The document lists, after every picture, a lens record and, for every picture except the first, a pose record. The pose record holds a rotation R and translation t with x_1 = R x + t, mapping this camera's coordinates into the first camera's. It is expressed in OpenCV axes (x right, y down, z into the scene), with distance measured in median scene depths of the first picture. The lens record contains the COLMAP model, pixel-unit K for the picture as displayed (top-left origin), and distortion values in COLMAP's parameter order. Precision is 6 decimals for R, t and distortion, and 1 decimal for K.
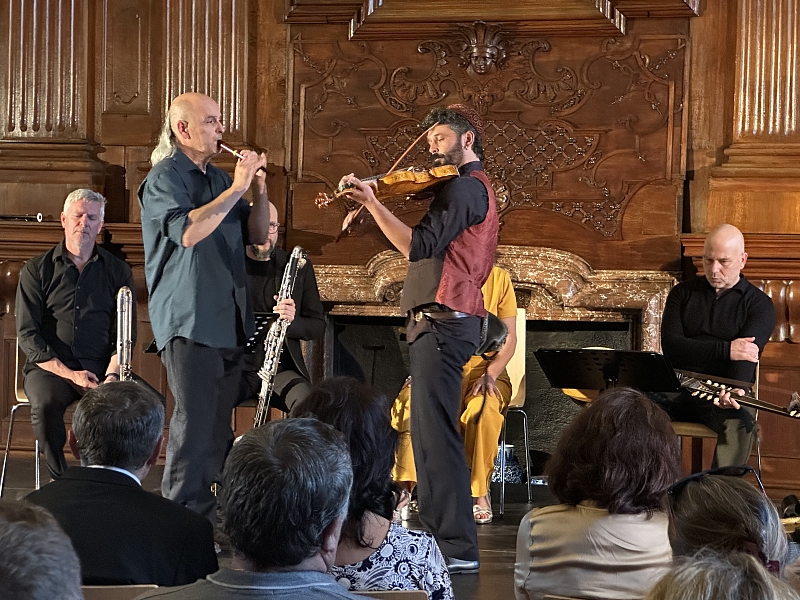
lens RADIAL K [[1764.2, 0, 400.0], [0, 1764.2, 300.0], [0, 0, 1]] dist [0.139281, 0.025694]
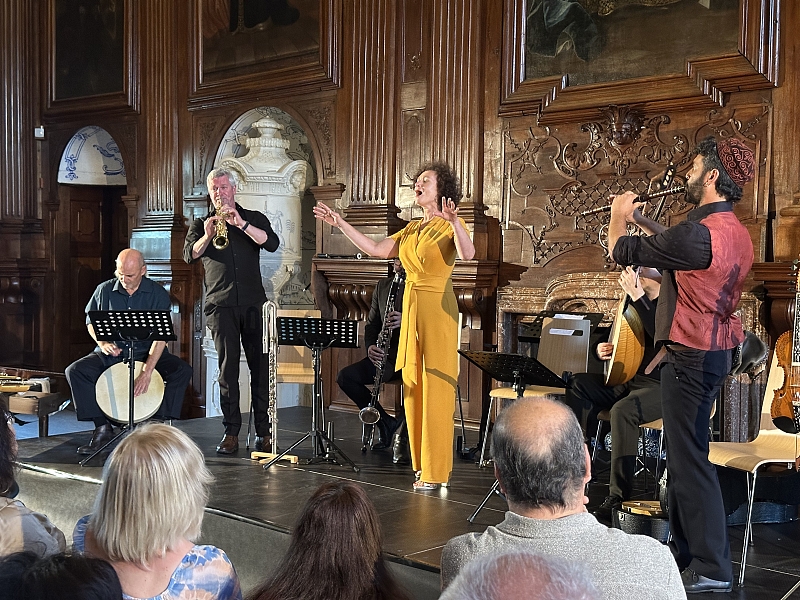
lens RADIAL K [[1091.8, 0, 400.0], [0, 1091.8, 300.0], [0, 0, 1]] dist [0.069053, -0.078643]
pose [[0.874355, 0.006779, -0.485240, 0.307171], [-0.010449, 0.999934, -0.004860, -0.004602], [0.485175, 0.009320, 0.874367, 0.199892]]
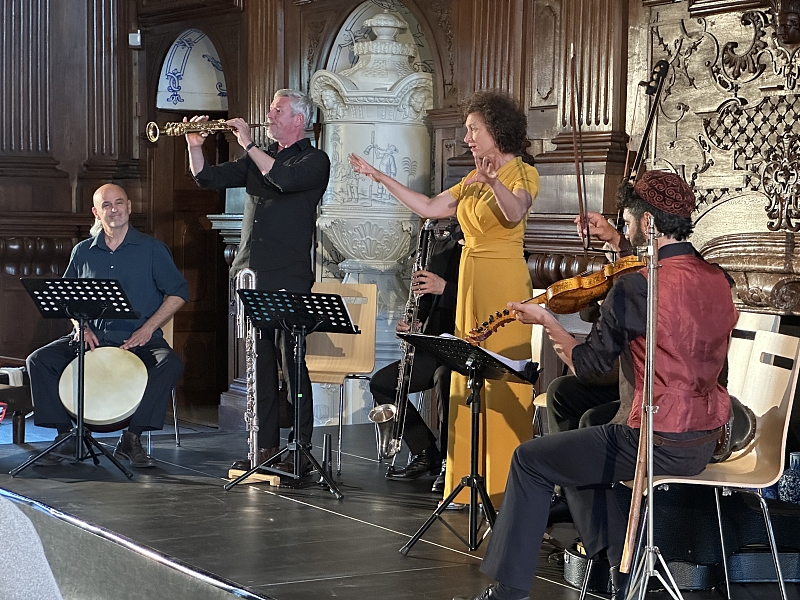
lens RADIAL K [[1778.6, 0, 398.9], [0, 1778.6, 299.5], [0, 0, 1]] dist [0.023277, 0.415898]
pose [[0.710647, 0.020540, -0.703249, 0.557673], [-0.020156, 0.999758, 0.008833, -0.000977], [0.703260, 0.007898, 0.710889, 0.215318]]
